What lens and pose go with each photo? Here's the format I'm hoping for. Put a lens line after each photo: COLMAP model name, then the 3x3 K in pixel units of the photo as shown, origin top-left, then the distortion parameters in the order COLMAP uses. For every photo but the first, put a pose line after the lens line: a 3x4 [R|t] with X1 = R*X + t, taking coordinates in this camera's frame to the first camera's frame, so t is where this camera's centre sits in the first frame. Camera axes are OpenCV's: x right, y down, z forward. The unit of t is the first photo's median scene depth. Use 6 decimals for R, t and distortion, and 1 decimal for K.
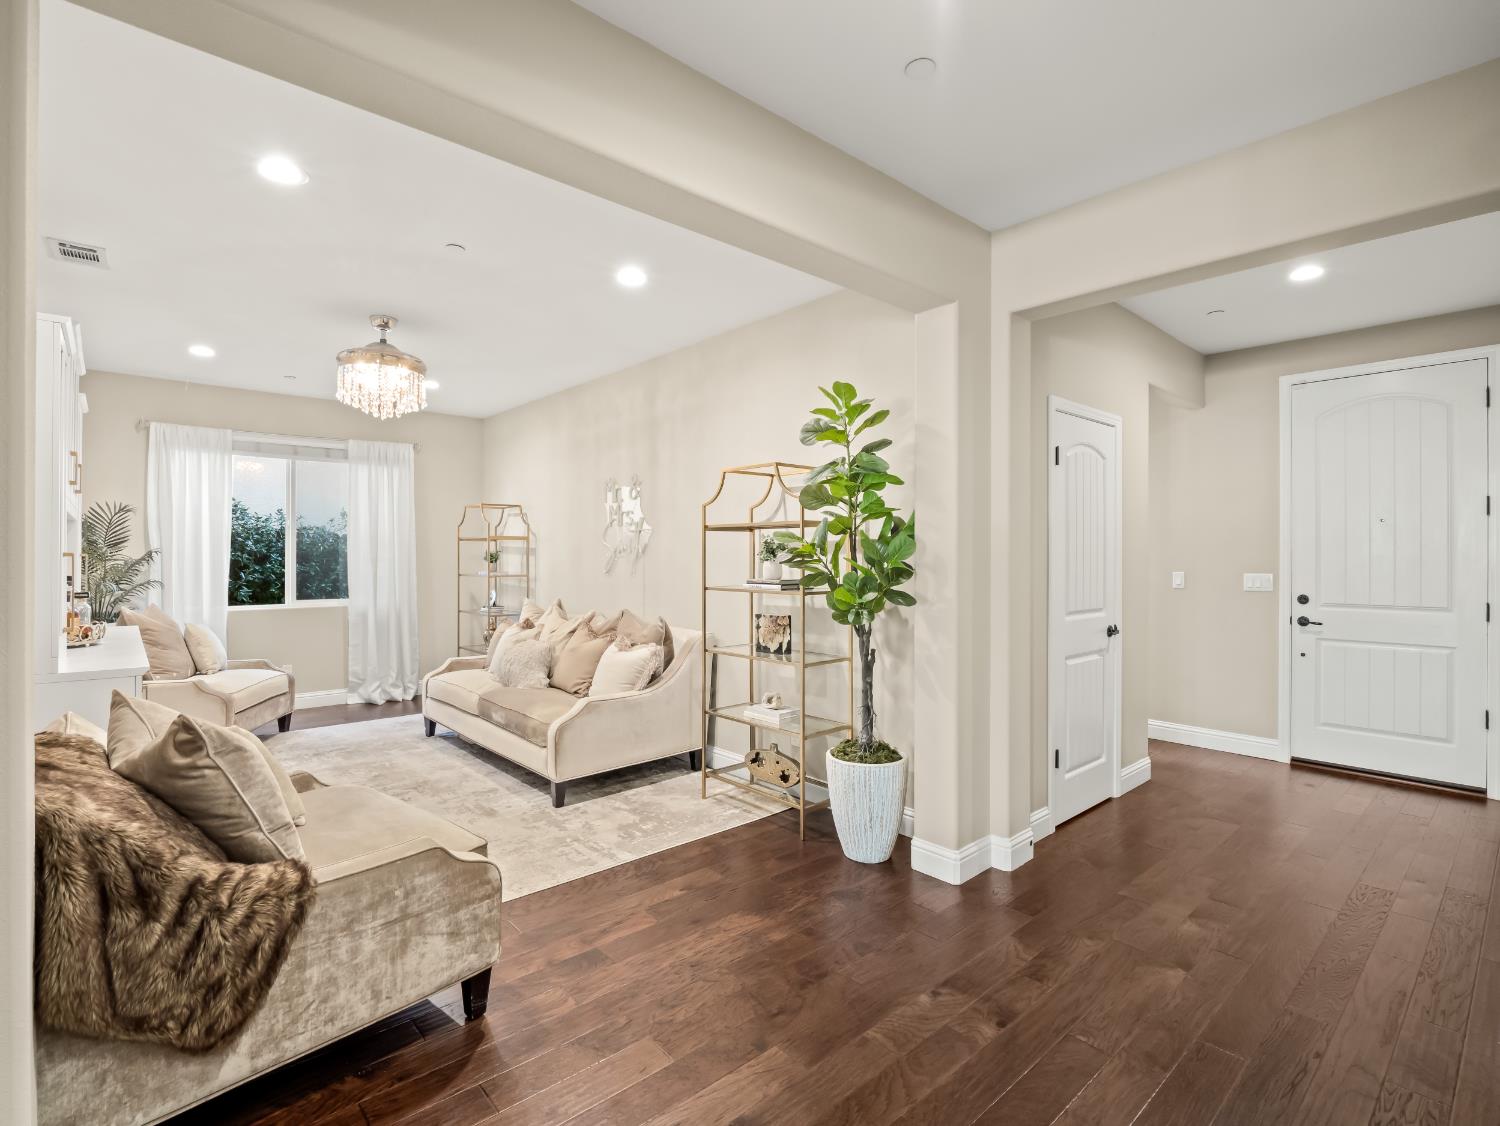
lens RADIAL K [[718.0, 0, 744.6], [0, 718.0, 557.4], [0, 0, 1]] dist [-0.005298, -0.008428]
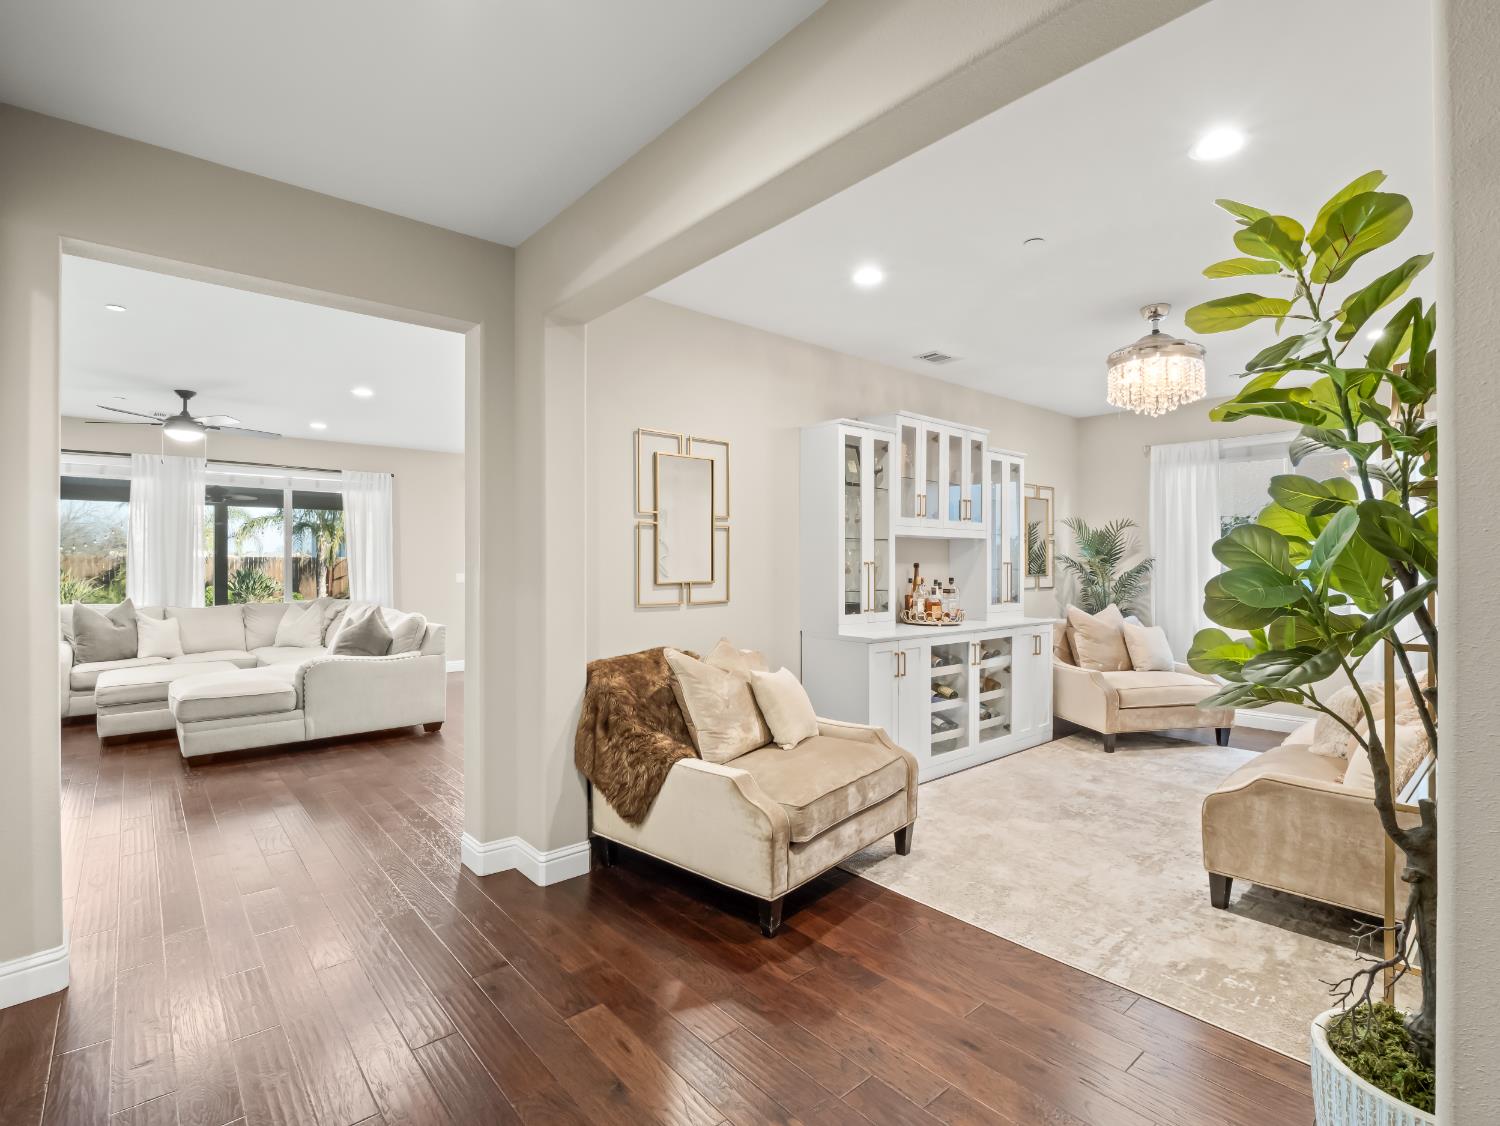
lens RADIAL K [[718.0, 0, 744.6], [0, 718.0, 557.4], [0, 0, 1]] dist [-0.005298, -0.008428]
pose [[-0.004455, -0.008403, -0.999955, 0.395806], [-0.004671, 0.999954, -0.008382, 0.001205], [0.999979, 0.004633, -0.004494, 0.439781]]
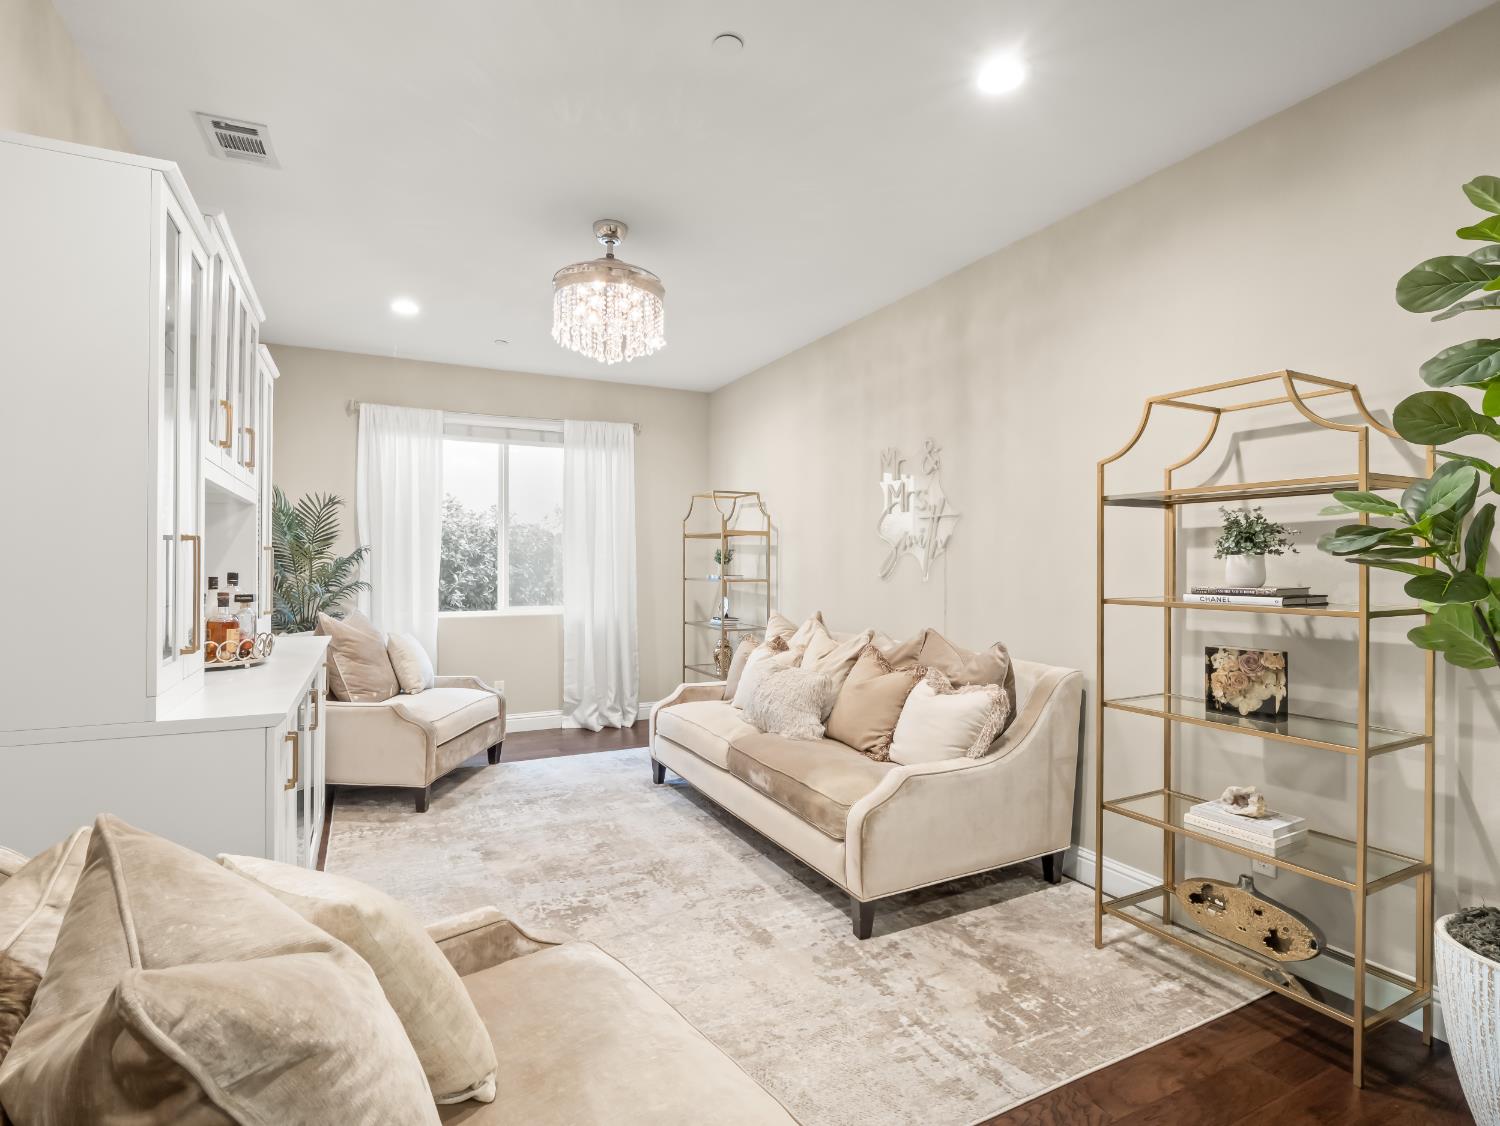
lens RADIAL K [[755.8, 0, 748.5], [0, 755.8, 567.7], [0, 0, 1]] dist [-0.002362, -0.001275]
pose [[0.966270, 0.003805, -0.257505, -0.156731], [-0.002937, 0.999989, 0.003755, 0.011993], [0.257516, -0.002872, 0.966270, 0.269859]]
